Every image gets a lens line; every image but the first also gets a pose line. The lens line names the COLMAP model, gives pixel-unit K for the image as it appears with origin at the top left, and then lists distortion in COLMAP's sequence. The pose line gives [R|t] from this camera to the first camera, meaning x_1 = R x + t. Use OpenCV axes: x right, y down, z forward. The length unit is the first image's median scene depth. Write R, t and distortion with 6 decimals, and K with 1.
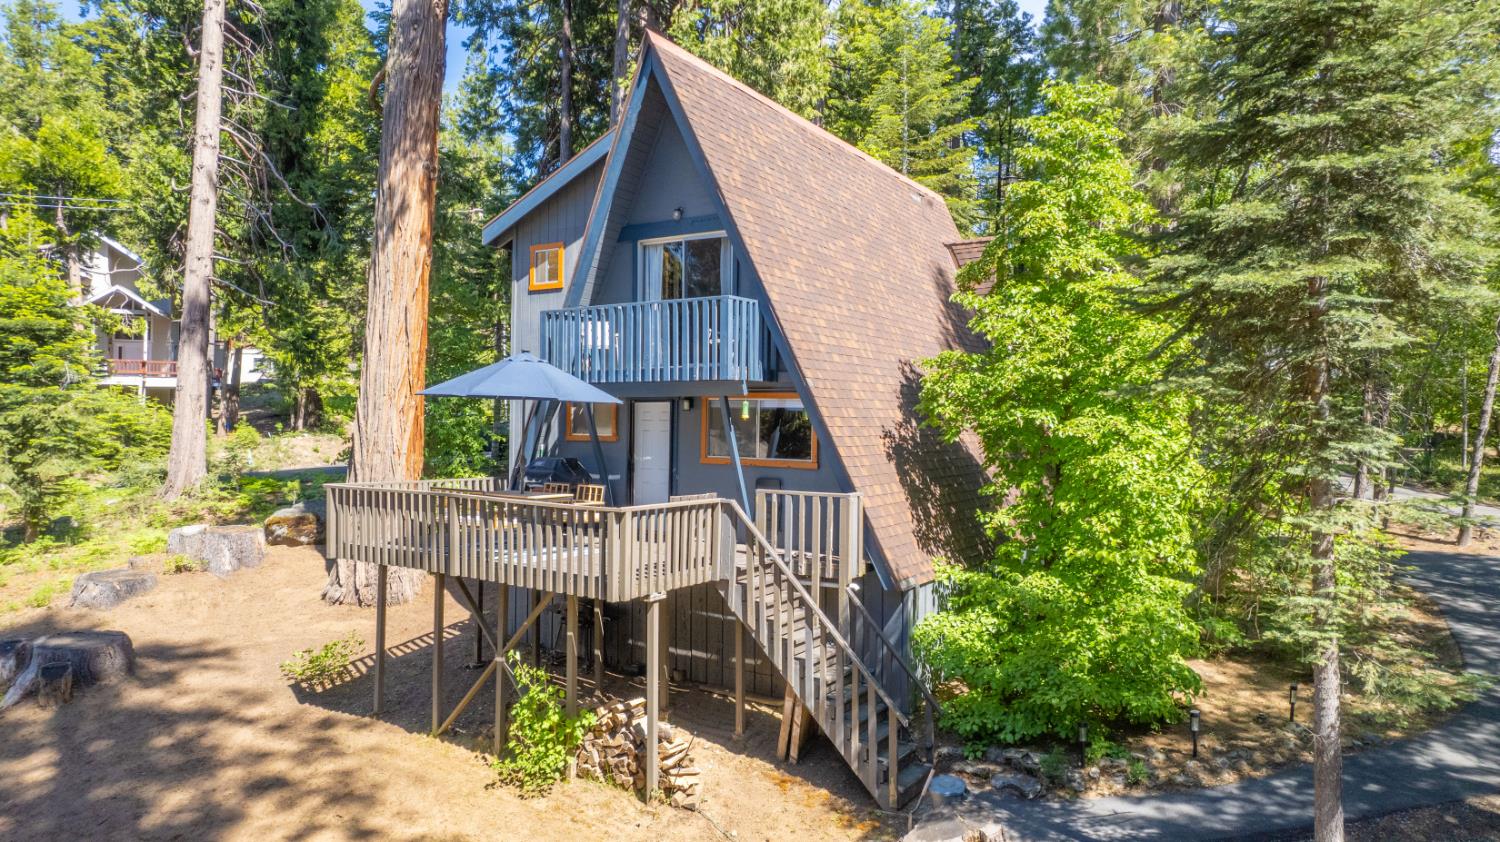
lens RADIAL K [[960.5, 0, 805.2], [0, 960.5, 441.7], [0, 0, 1]] dist [-0.044788, 0.044653]
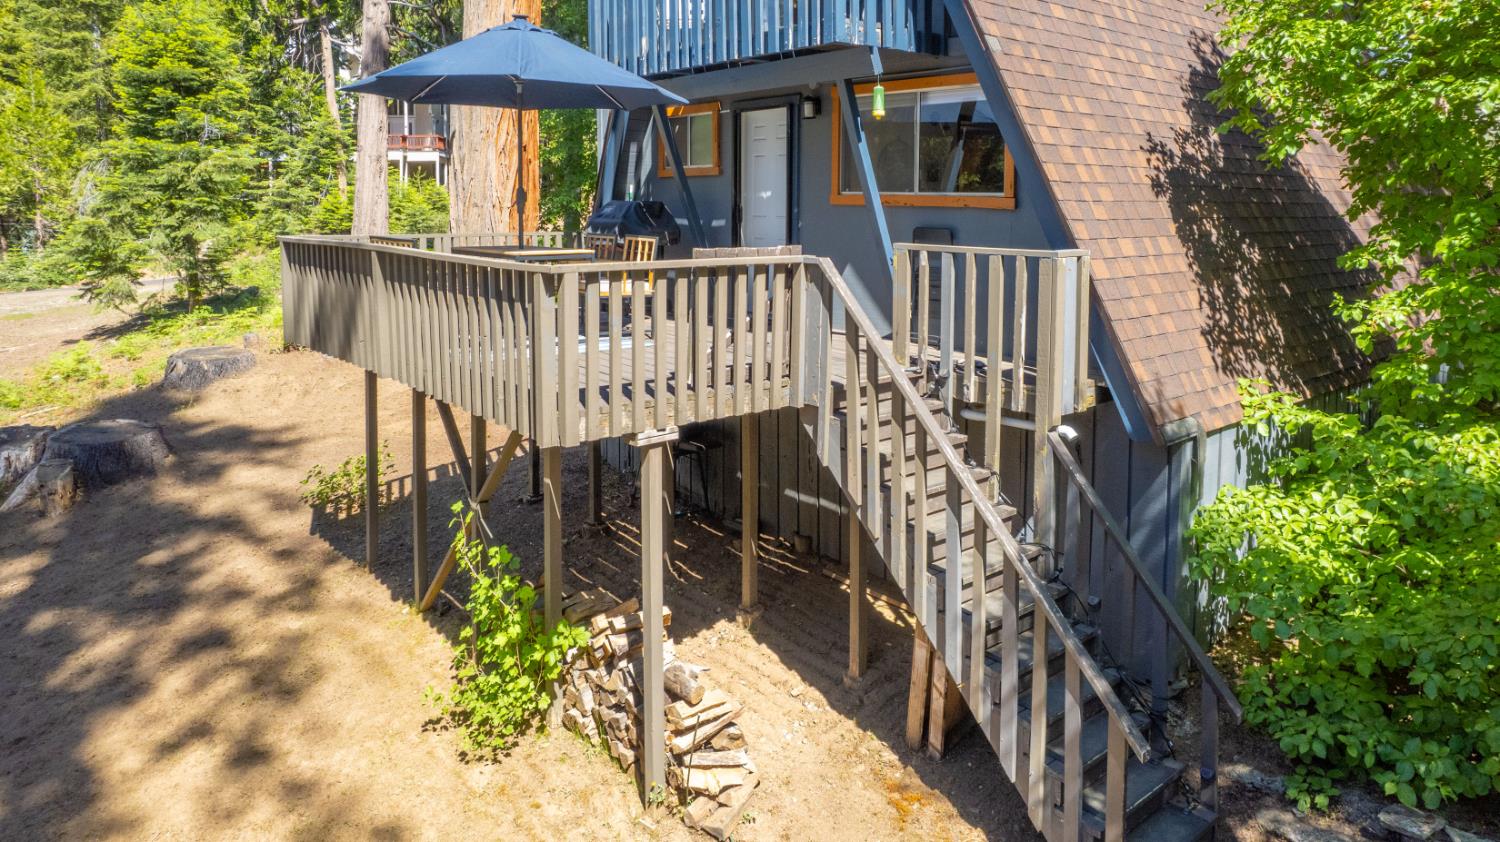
lens RADIAL K [[1069.8, 0, 751.6], [0, 1069.8, 287.7], [0, 0, 1]] dist [-0.028261, 0.002960]
pose [[0.948615, 0.016090, -0.316023, 0.066196], [0.004262, 0.997966, 0.063603, 0.035231], [0.316404, -0.061682, 0.946617, 0.385525]]
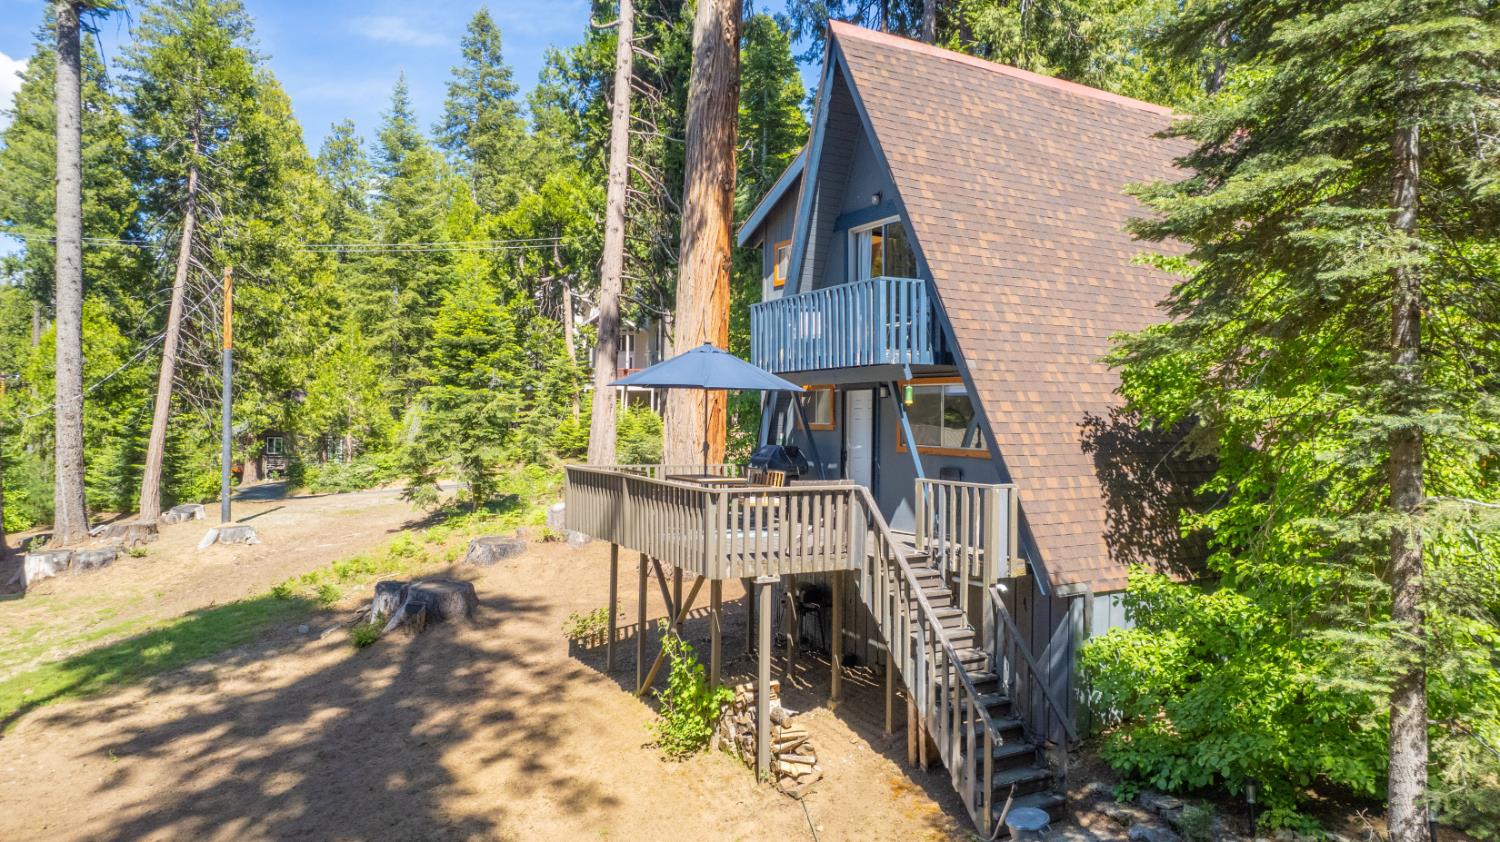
lens RADIAL K [[981.3, 0, 750.0], [0, 981.3, 421.0], [0, 0, 1]] dist [-0.024743, 0.001781]
pose [[0.875163, -0.002711, -0.483821, 0.273532], [-0.007226, 0.999800, -0.018673, 0.011973], [0.483775, 0.019838, 0.874968, 0.069419]]
